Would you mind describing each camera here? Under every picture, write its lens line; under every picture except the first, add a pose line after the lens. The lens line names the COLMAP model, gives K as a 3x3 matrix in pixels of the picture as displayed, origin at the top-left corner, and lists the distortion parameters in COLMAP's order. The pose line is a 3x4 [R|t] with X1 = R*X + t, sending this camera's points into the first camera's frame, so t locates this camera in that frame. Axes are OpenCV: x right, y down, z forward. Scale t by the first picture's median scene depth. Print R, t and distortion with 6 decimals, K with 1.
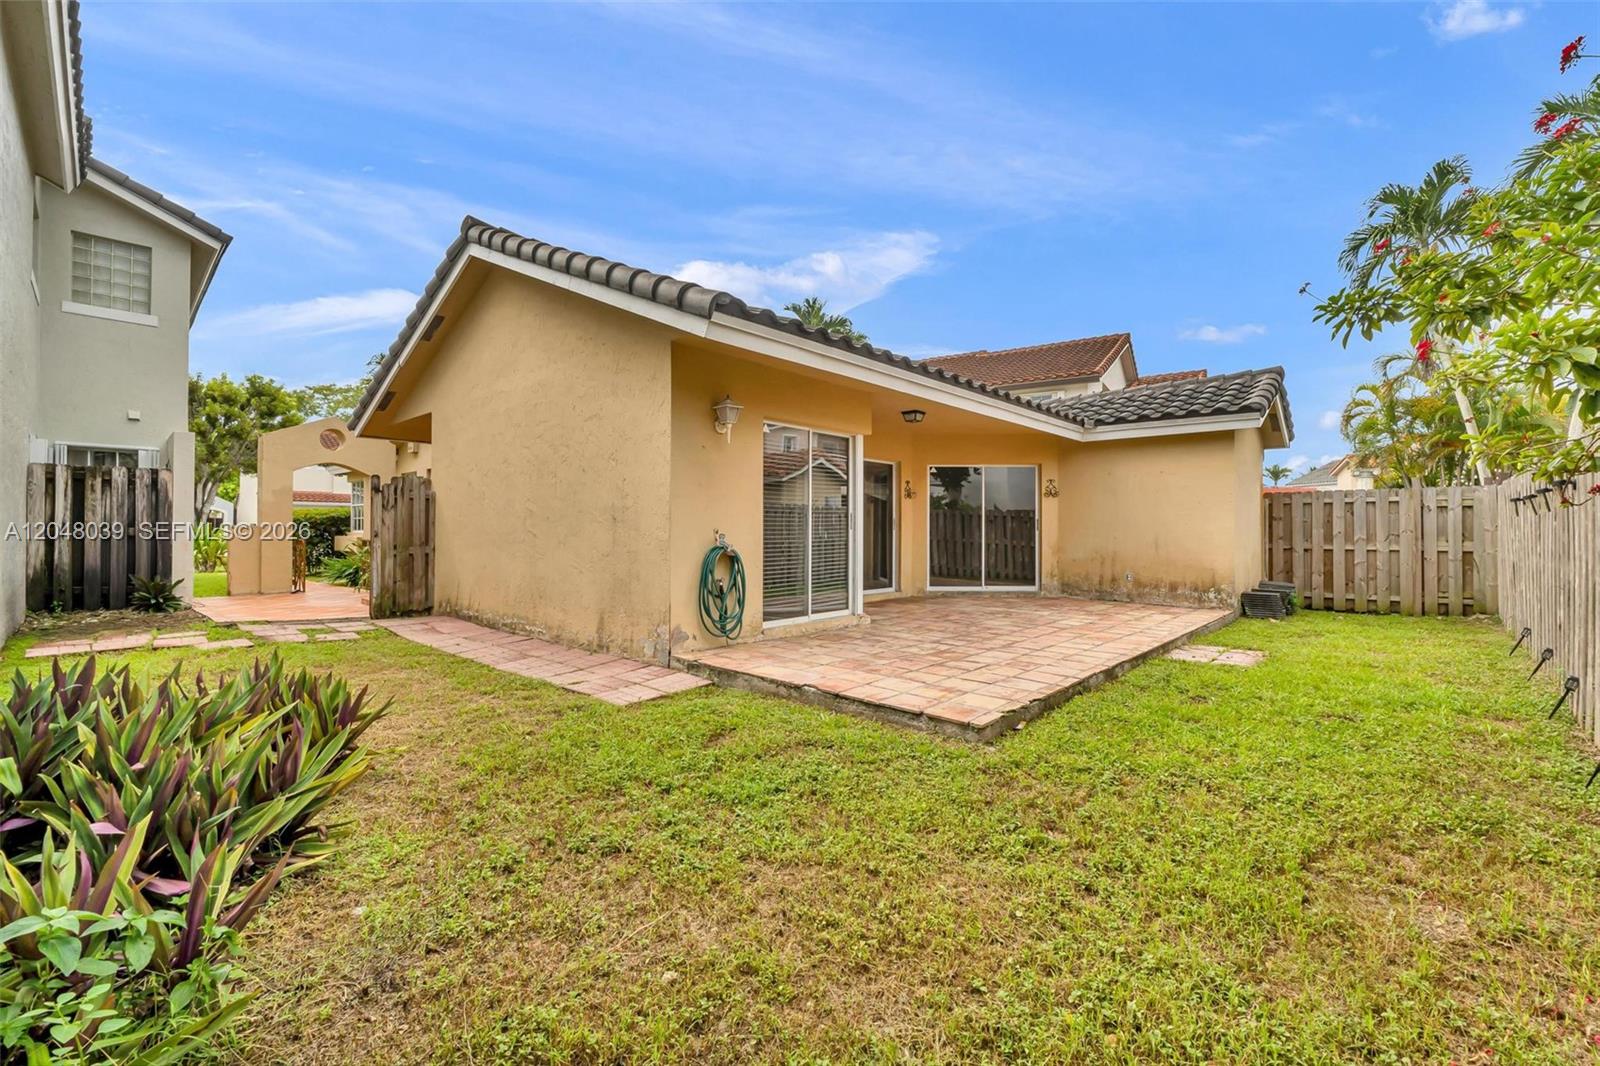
lens RADIAL K [[678.7, 0, 808.4], [0, 678.7, 524.2], [0, 0, 1]] dist [-0.000190, -0.000239]
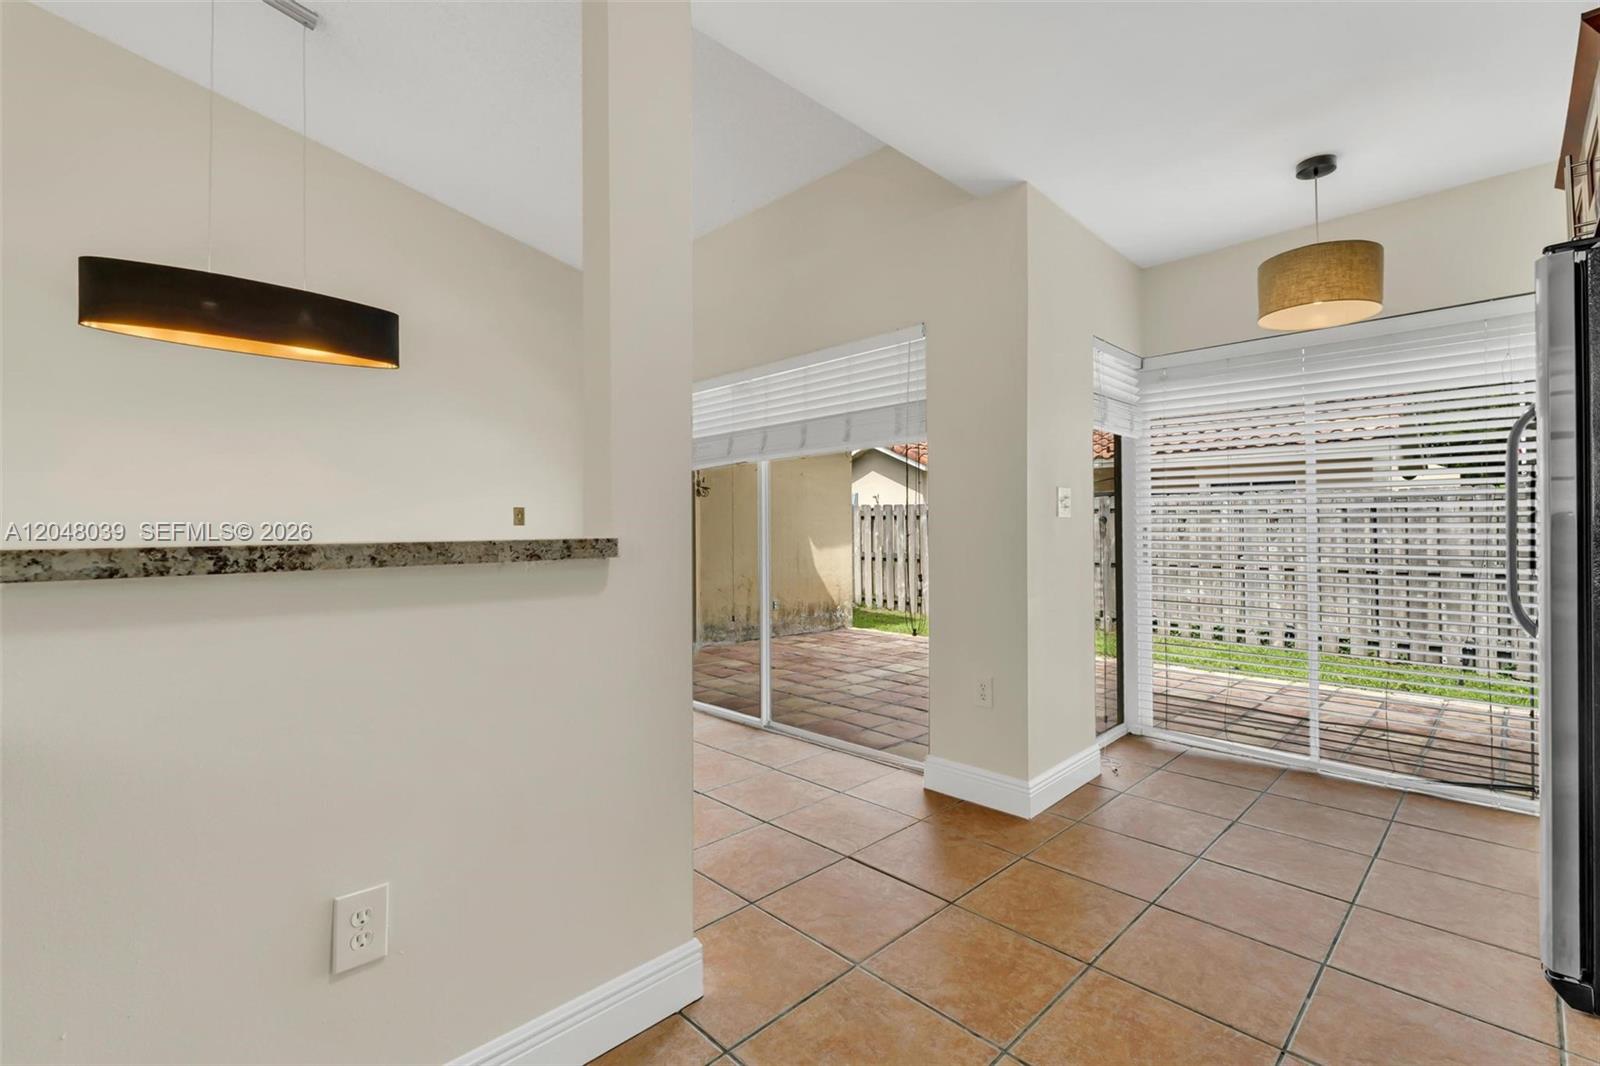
lens RADIAL K [[717.5, 0, 804.9], [0, 717.5, 522.7], [0, 0, 1]] dist [-0.020604, -0.000062]
pose [[0.056224, 0.001513, 0.998417, -0.331195], [-0.003119, 0.999994, -0.001340, -0.013586], [-0.998413, -0.003038, 0.056228, 0.906074]]
